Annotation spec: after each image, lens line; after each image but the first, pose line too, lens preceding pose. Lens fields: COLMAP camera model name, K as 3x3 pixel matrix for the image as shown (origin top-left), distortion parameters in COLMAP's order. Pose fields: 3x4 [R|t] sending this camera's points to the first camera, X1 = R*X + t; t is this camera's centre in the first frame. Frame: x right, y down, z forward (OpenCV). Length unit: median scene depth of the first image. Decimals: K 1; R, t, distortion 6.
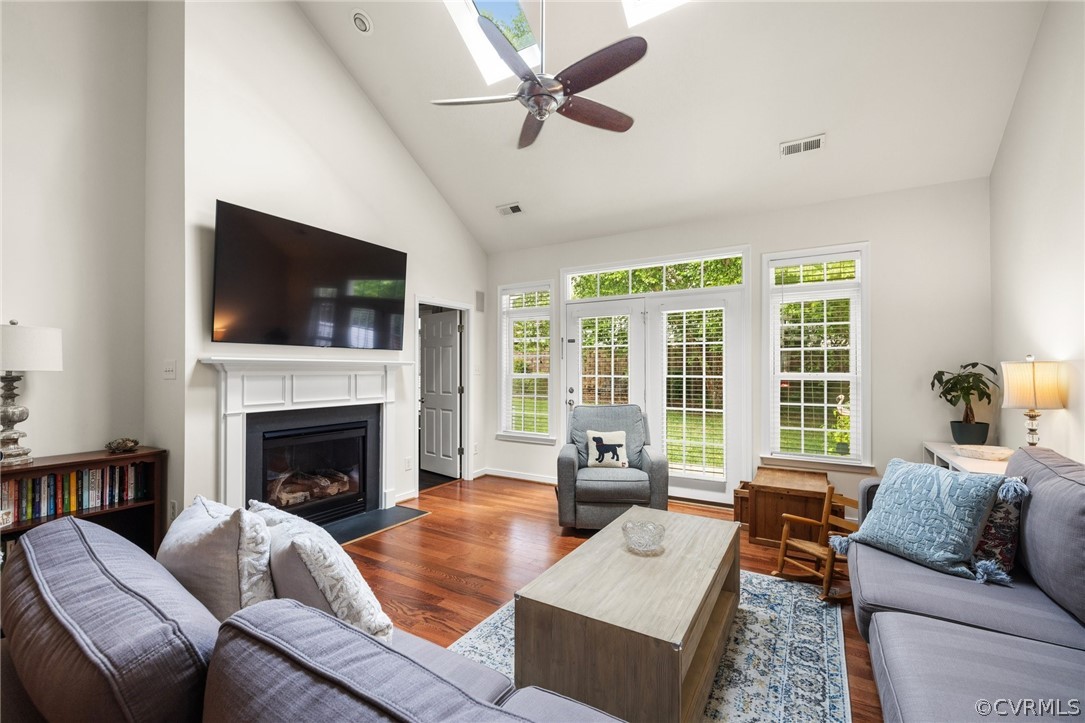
lens RADIAL K [[459.6, 0, 526.5], [0, 459.6, 367.7], [0, 0, 1]] dist [0.000054, 0.000097]
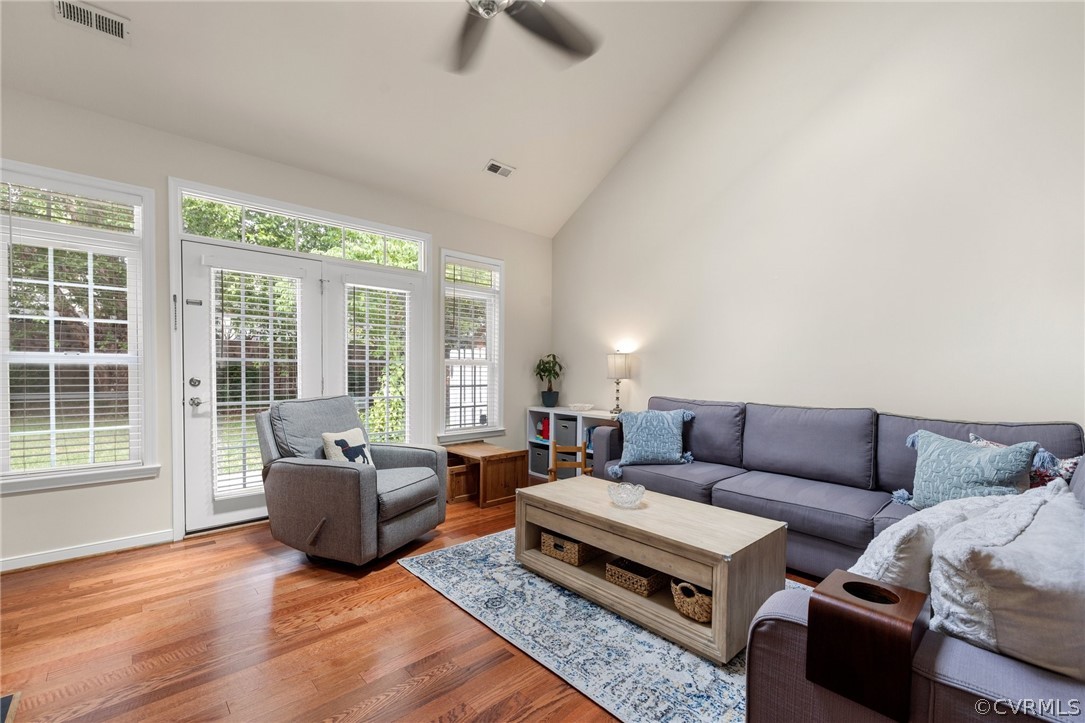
lens RADIAL K [[469.2, 0, 538.7], [0, 469.2, 380.0], [0, 0, 1]] dist [-0.000718, 0.000003]
pose [[0.264455, -0.022143, 0.964144, -0.531902], [-0.015461, 0.999511, 0.027196, 0.029874], [-0.964274, -0.022099, 0.263983, 0.523104]]
